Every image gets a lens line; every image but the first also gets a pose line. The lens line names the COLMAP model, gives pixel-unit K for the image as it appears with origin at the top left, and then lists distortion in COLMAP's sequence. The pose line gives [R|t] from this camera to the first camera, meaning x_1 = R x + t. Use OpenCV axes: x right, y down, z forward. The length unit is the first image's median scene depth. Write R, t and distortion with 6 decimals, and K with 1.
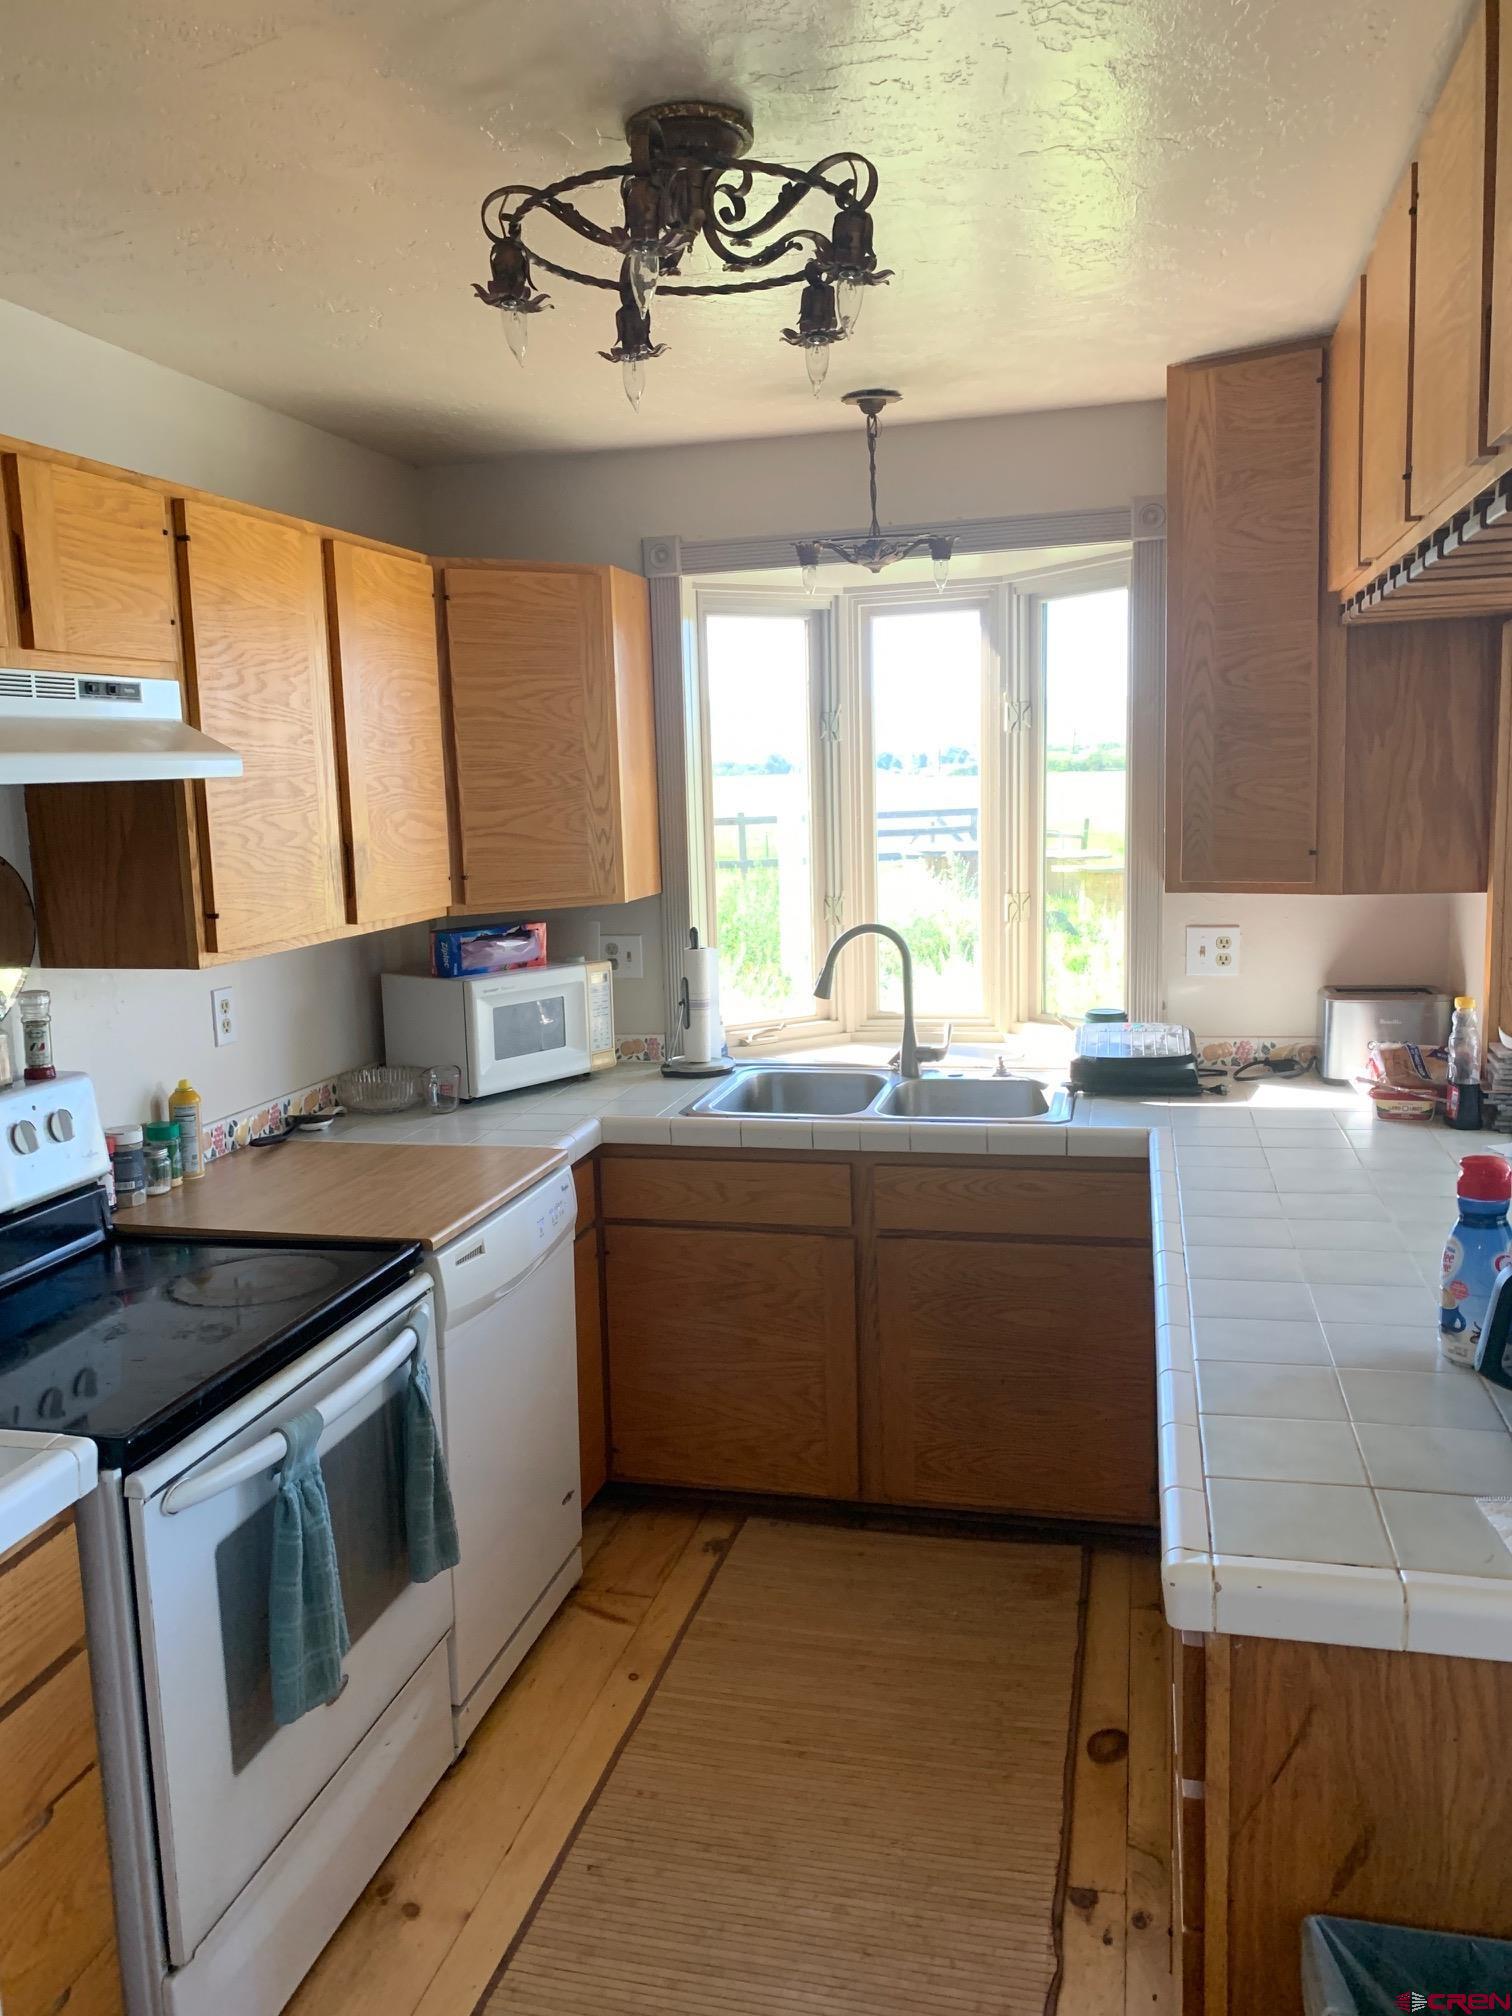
lens RADIAL K [[1565.2, 0, 696.9], [0, 1565.2, 982.0], [0, 0, 1]] dist [0.073778, -0.253064]
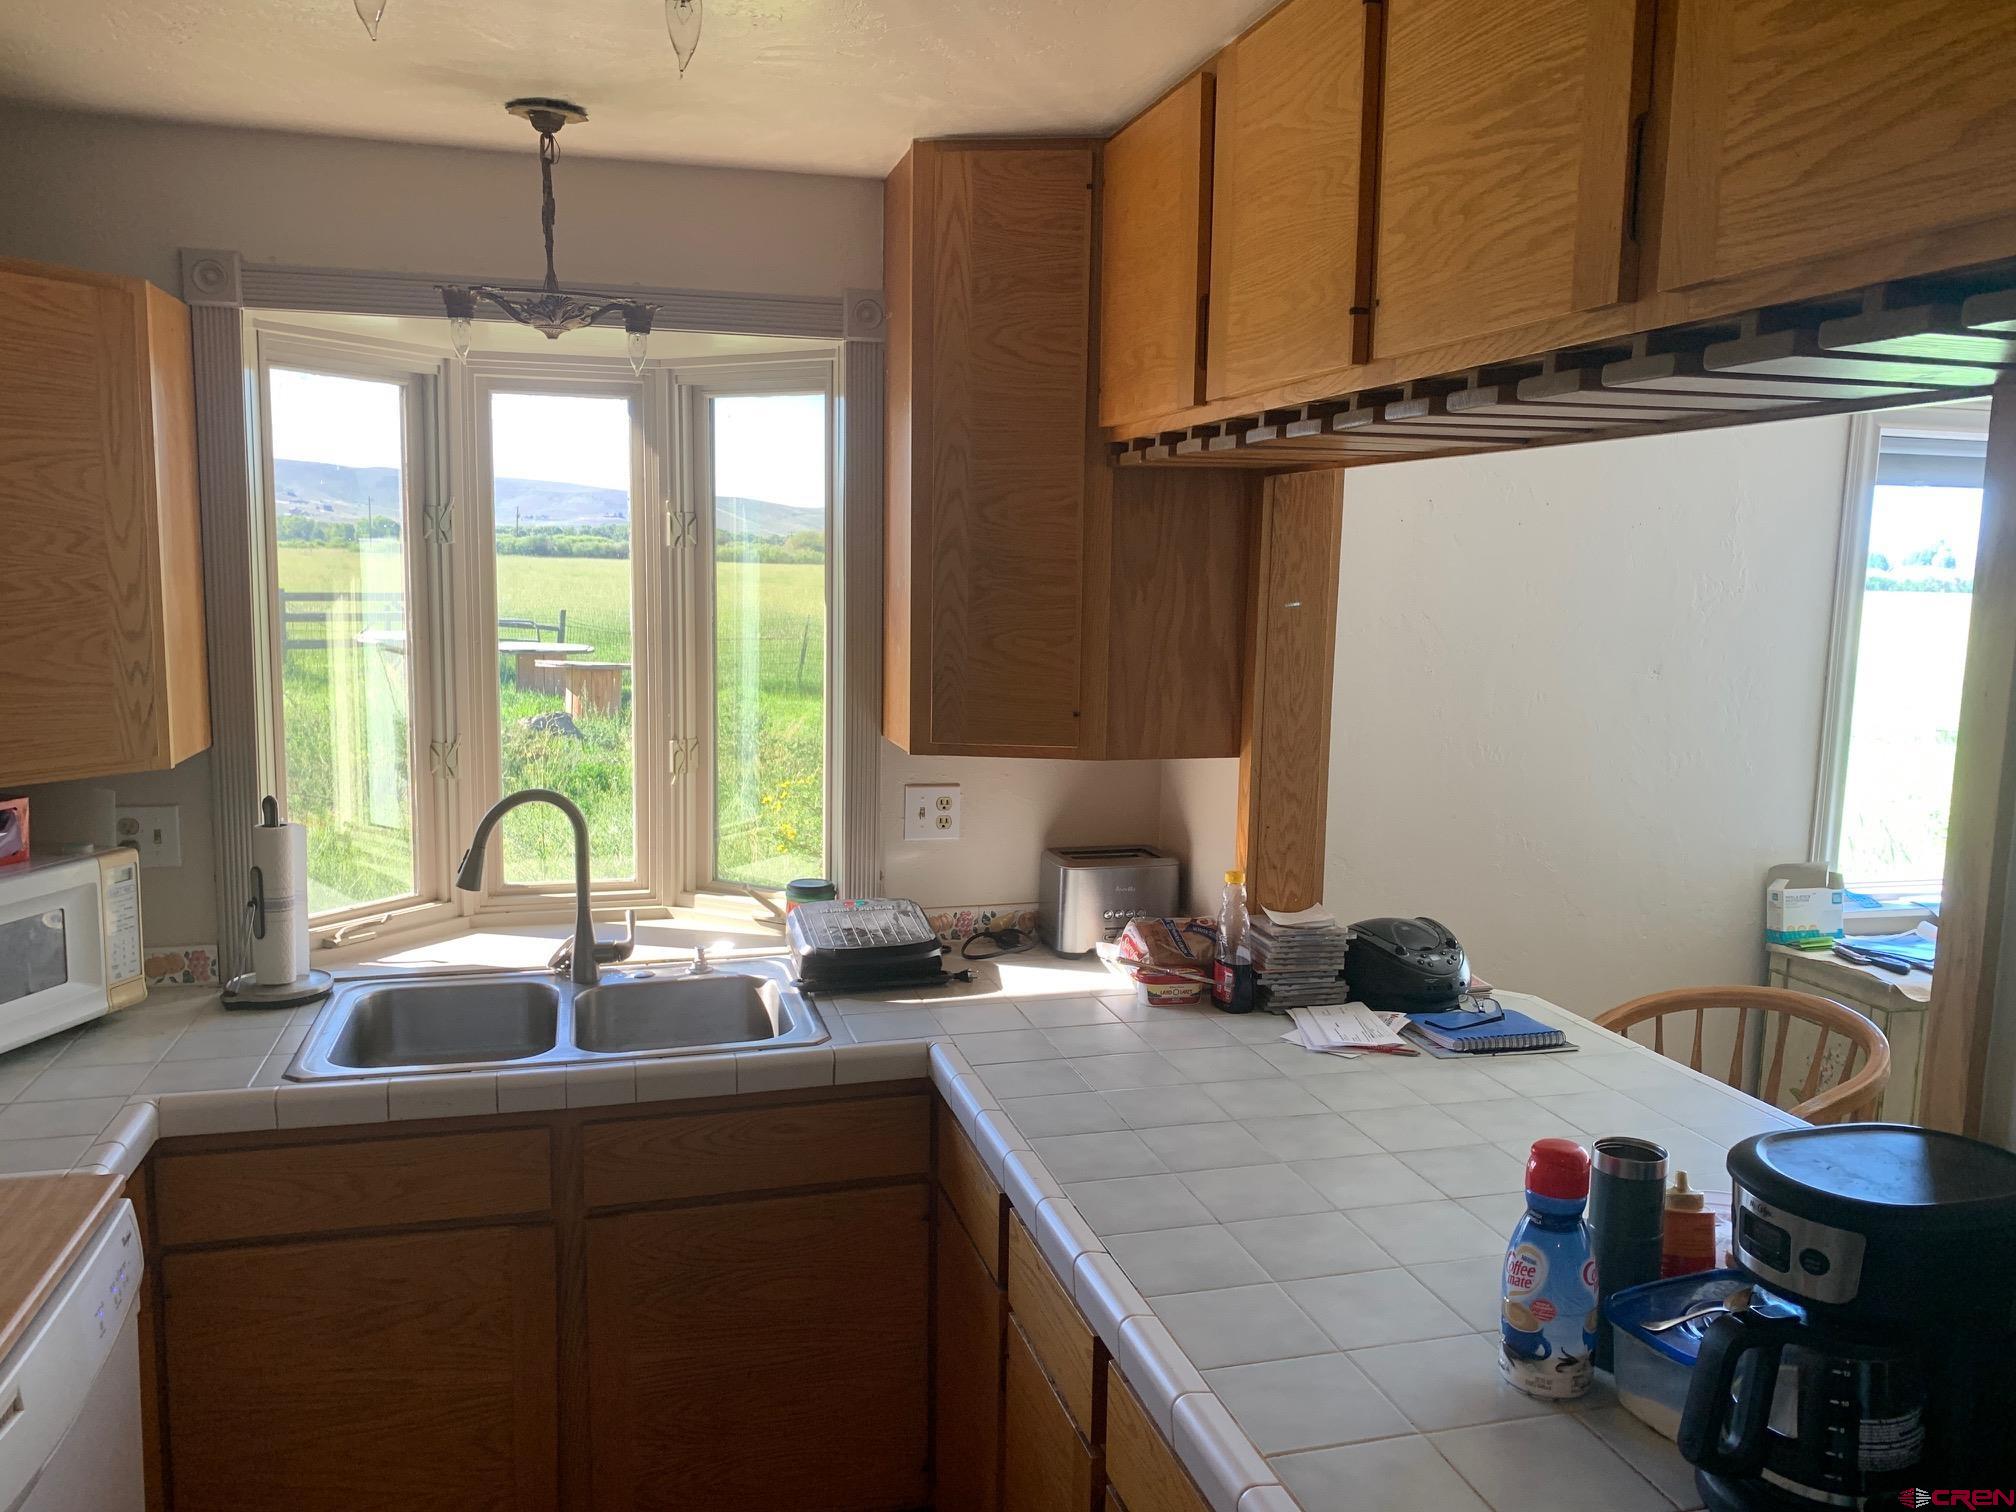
lens RADIAL K [[1559.0, 0, 1008.0], [0, 1559.0, 756.0], [0, 0, 1]] dist [0.066395, -0.079330]
pose [[0.856556, -0.014003, 0.515864, -0.093841], [0.017151, 0.999852, -0.001336, -0.051839], [-0.515769, 0.009992, 0.856669, 0.229382]]
